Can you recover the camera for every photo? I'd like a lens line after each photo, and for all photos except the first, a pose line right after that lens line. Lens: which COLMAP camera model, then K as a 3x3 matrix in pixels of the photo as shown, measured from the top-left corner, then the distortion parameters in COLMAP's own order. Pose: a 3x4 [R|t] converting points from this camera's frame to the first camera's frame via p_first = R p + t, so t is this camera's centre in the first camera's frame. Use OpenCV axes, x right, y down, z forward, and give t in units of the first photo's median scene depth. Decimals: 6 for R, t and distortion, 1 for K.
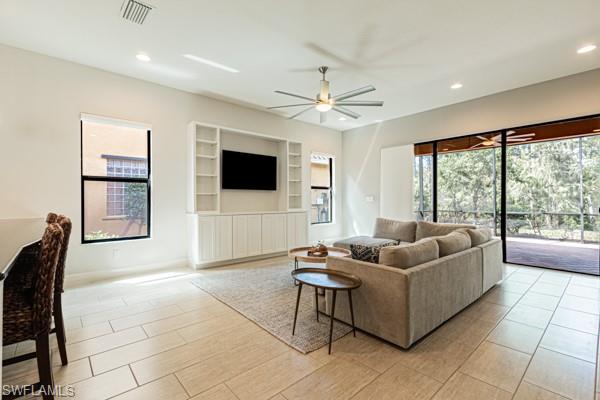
lens RADIAL K [[278.1, 0, 298.3], [0, 278.1, 199.4], [0, 0, 1]] dist [0.010070, -0.001370]
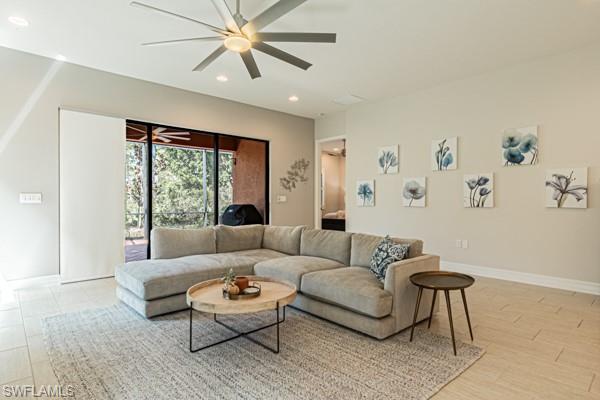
lens RADIAL K [[328.5, 0, 298.2], [0, 328.5, 203.6], [0, 0, 1]] dist [0.005146, 0.000723]
pose [[-0.004941, 0.014748, 0.999879, -0.368982], [0.003531, 0.999885, -0.014731, 0.018669], [-0.999982, 0.003458, -0.004993, 0.539810]]
